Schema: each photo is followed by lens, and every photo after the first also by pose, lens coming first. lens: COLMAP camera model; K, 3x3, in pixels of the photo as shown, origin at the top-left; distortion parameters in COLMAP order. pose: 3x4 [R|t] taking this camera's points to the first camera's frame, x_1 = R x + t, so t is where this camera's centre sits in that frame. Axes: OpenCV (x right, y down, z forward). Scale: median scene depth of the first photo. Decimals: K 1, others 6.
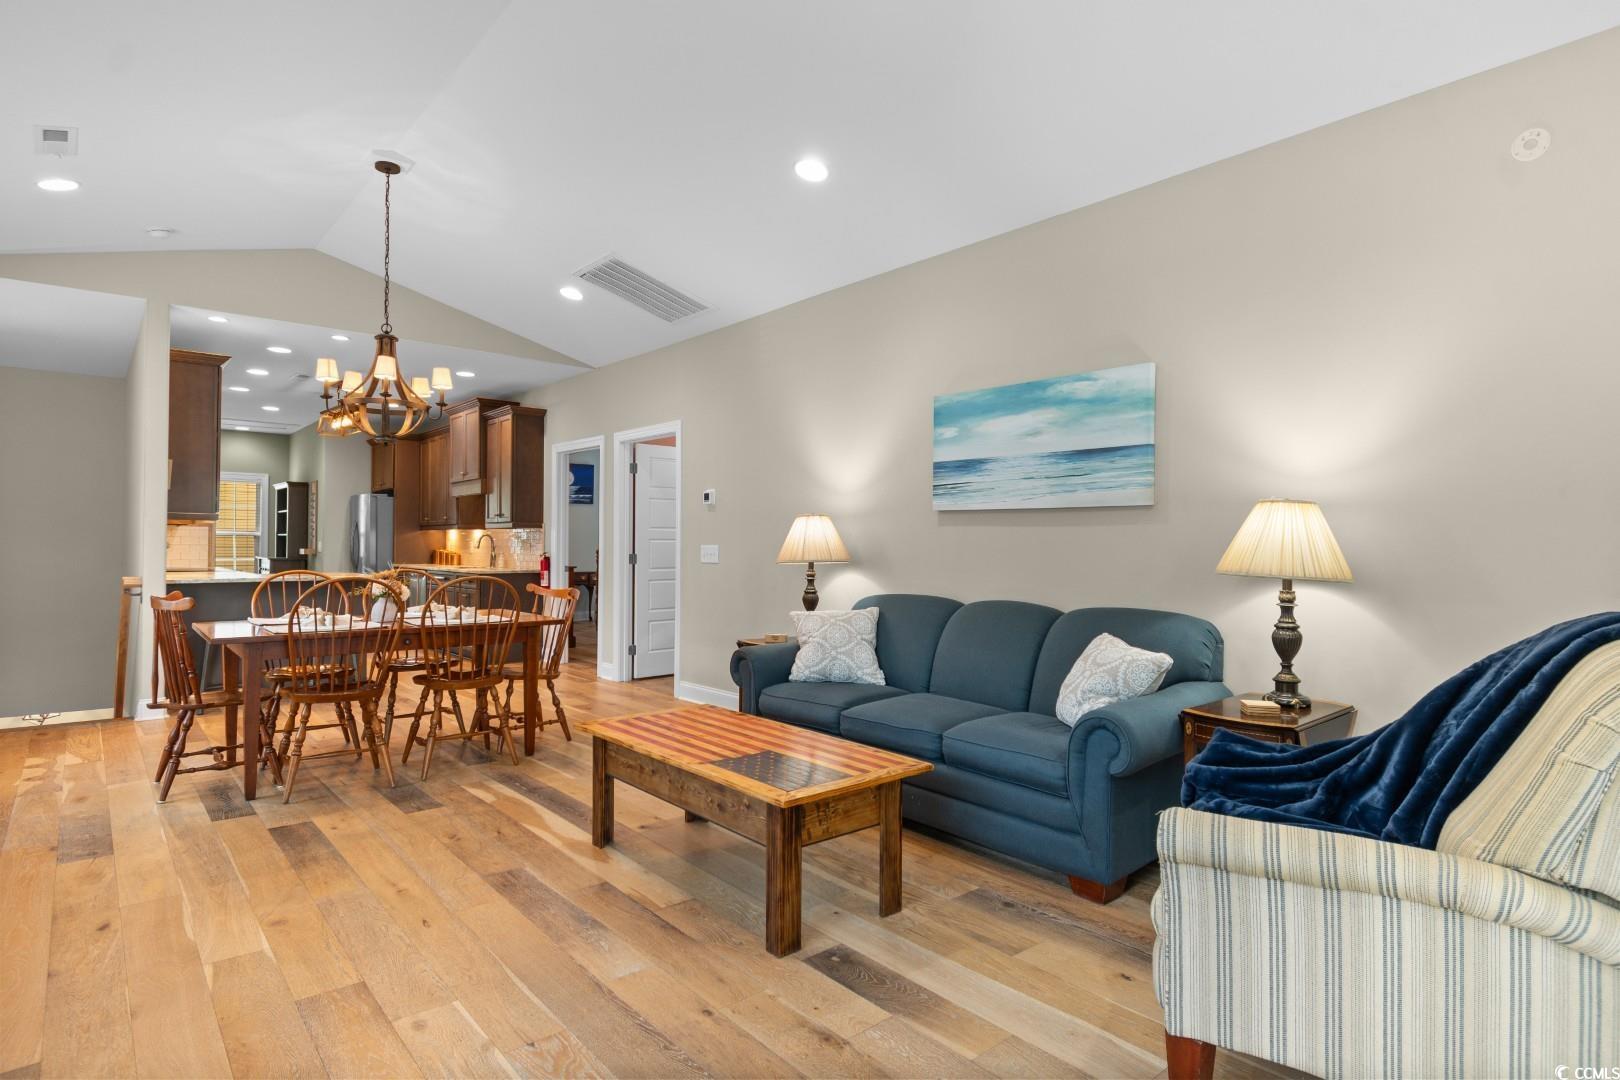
lens RADIAL K [[844.7, 0, 811.6], [0, 844.7, 537.4], [0, 0, 1]] dist [-0.007378, -0.000600]
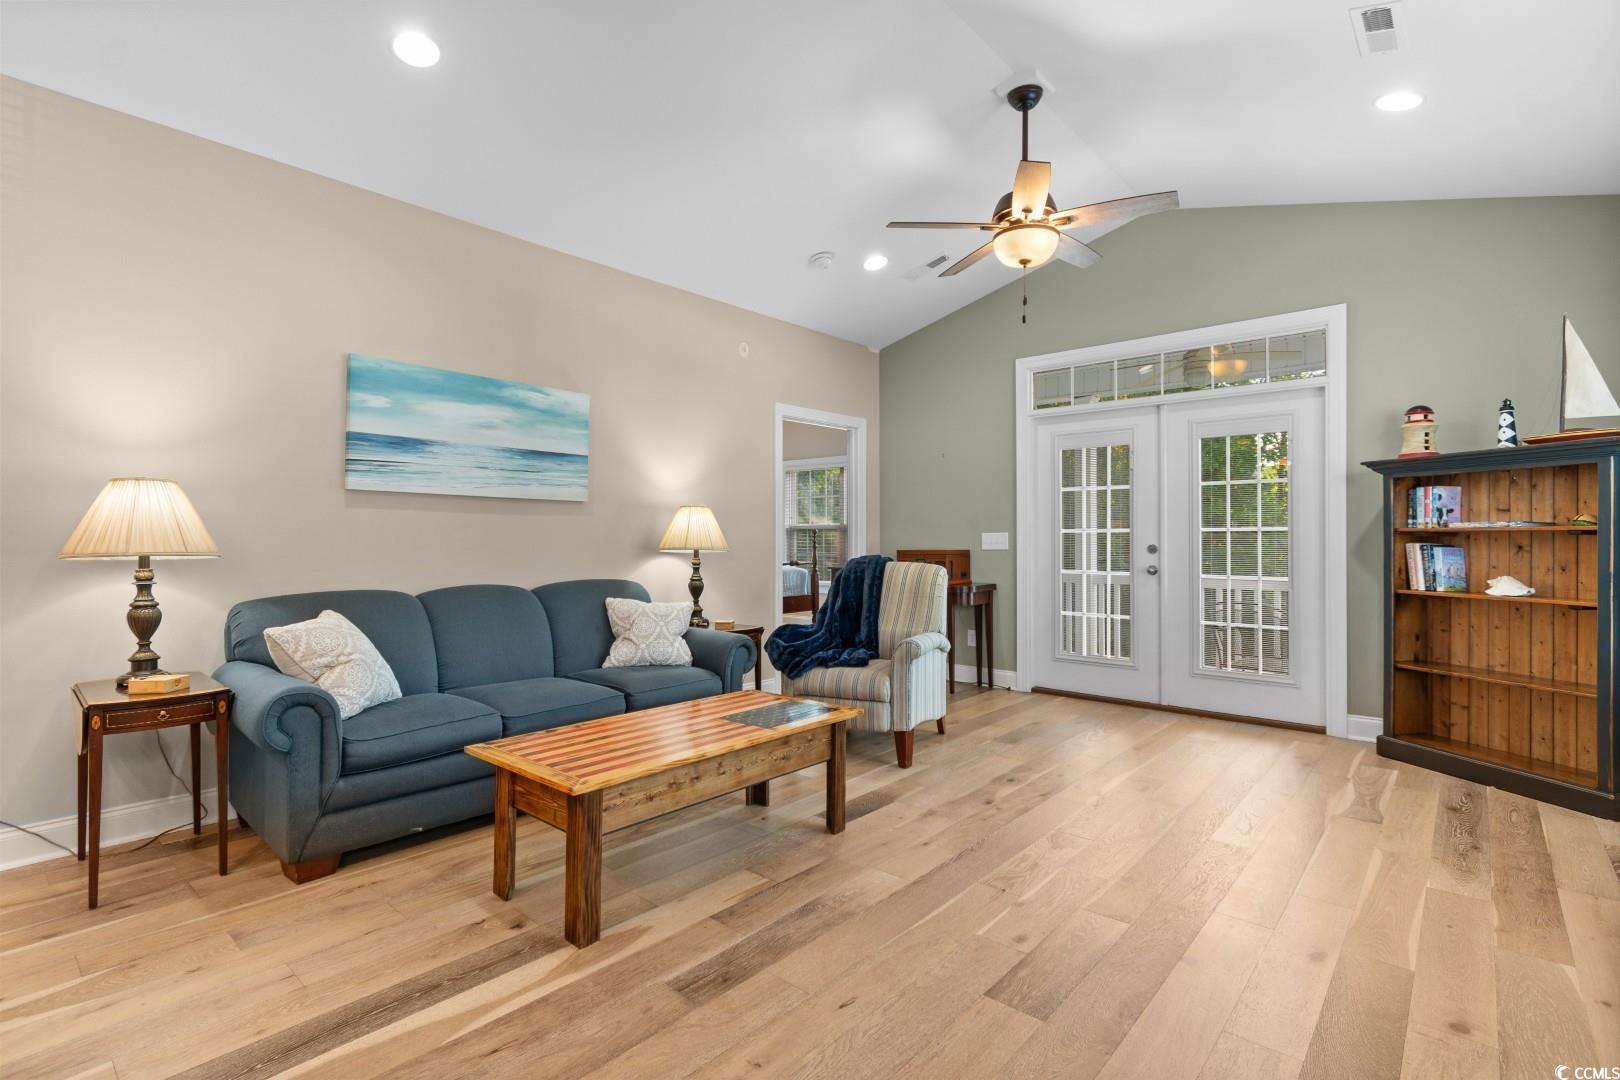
lens RADIAL K [[756.9, 0, 808.1], [0, 756.9, 537.3], [0, 0, 1]] dist [0.000635, -0.001972]
pose [[-0.136763, -0.003920, 0.990596, -0.735806], [-0.011948, 0.999926, 0.002308, 0.009924], [-0.990532, -0.011520, -0.136800, 0.722282]]
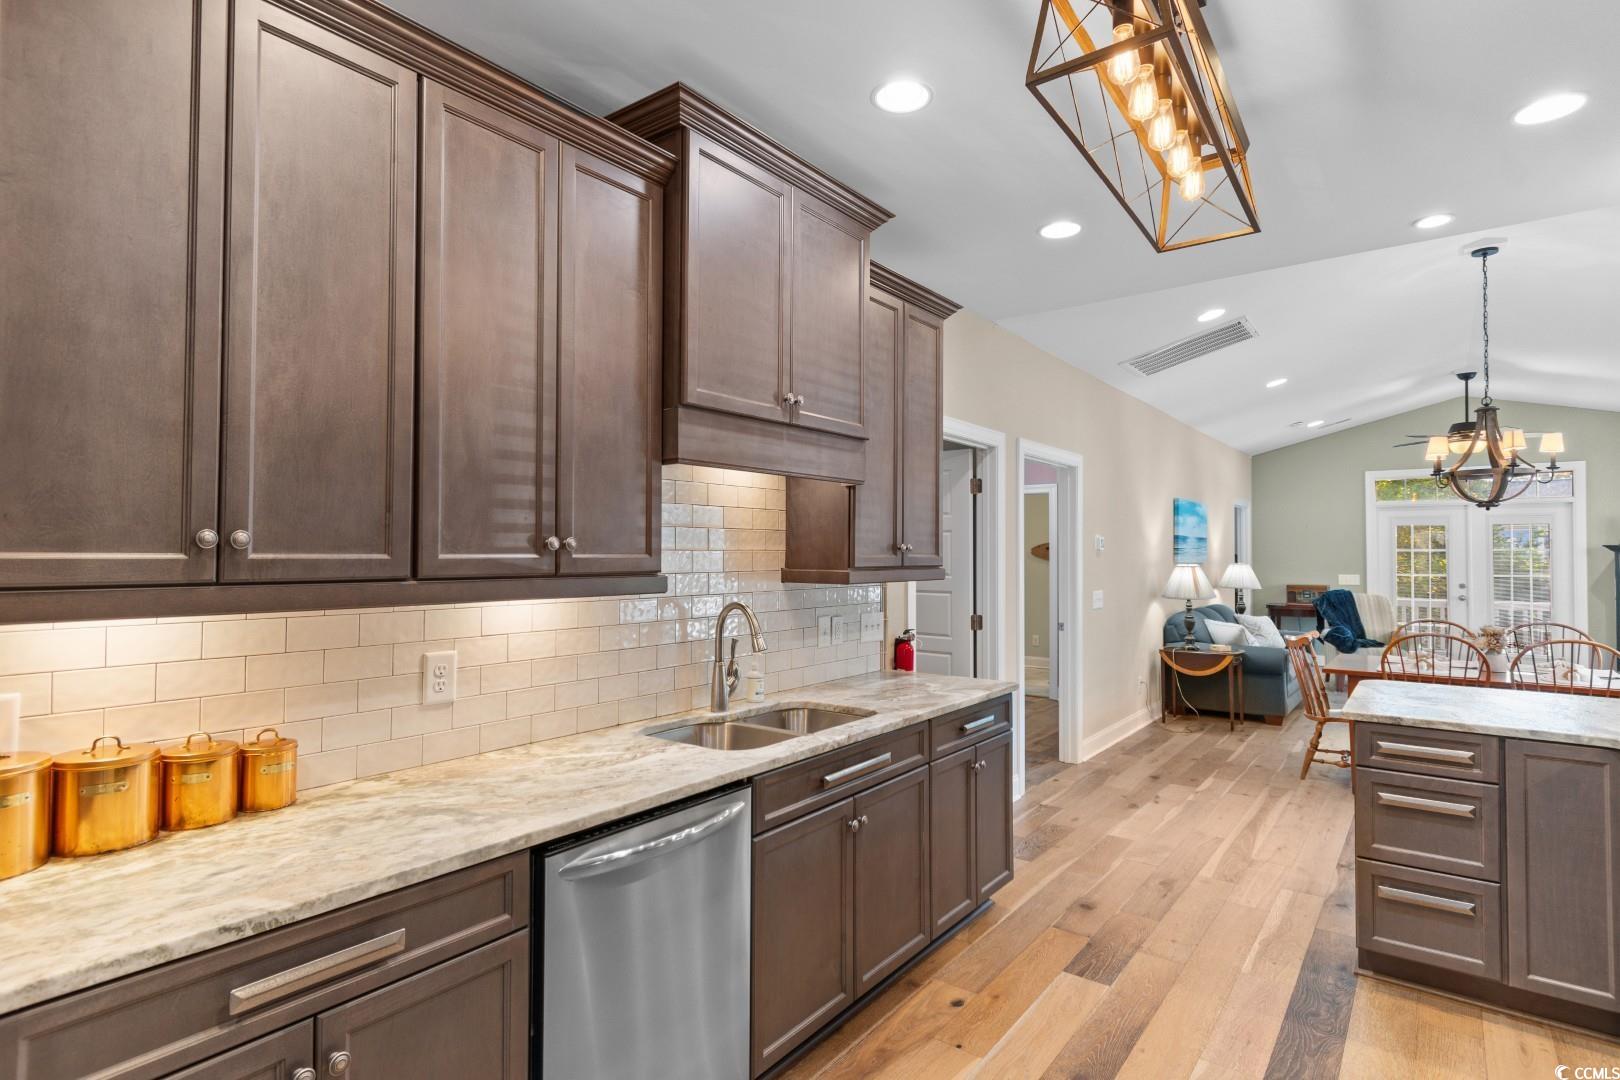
lens RADIAL K [[828.3, 0, 812.1], [0, 828.3, 538.2], [0, 0, 1]] dist [0.005044, -0.002668]
pose [[-0.208077, 0.010237, 0.978059, -1.552899], [-0.015056, 0.999793, -0.013668, -0.052748], [-0.977997, -0.017569, -0.207880, 2.359421]]
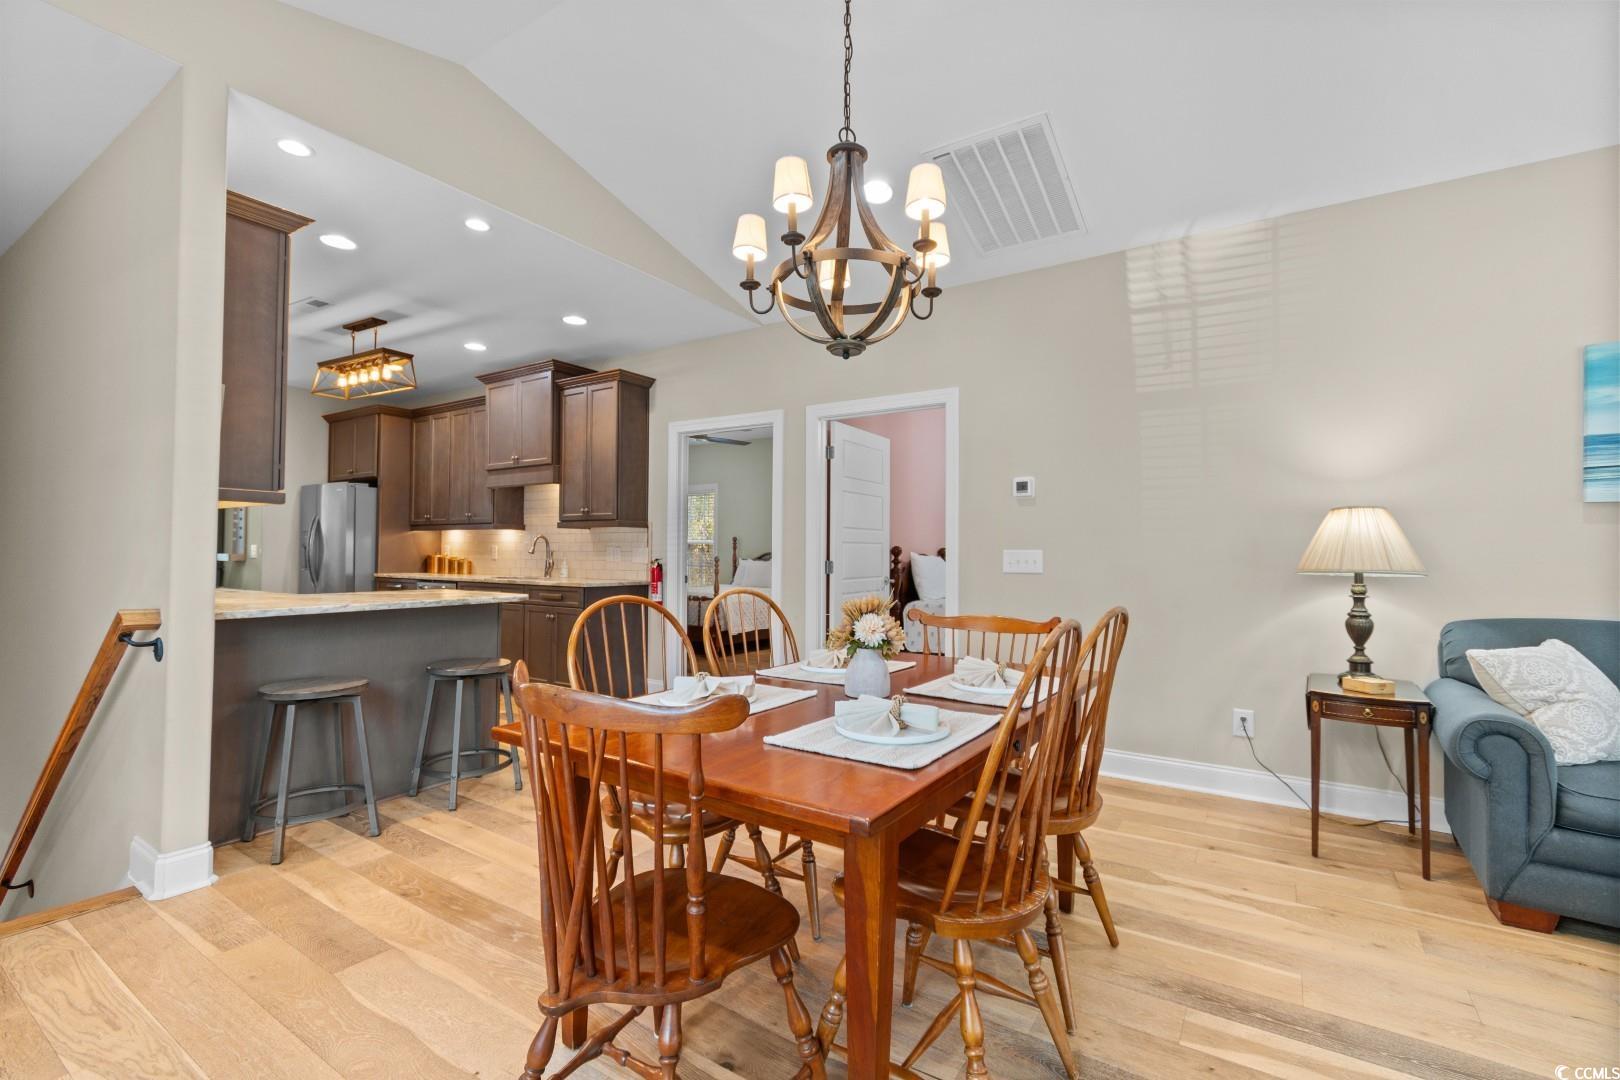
lens RADIAL K [[711.4, 0, 812.4], [0, 711.4, 537.6], [0, 0, 1]] dist [0.003584, -0.002688]
pose [[0.962834, 0.006421, 0.270018, -0.732057], [-0.003935, 0.999945, -0.009747, 0.008126], [-0.270065, 0.008322, 0.962806, 0.658791]]
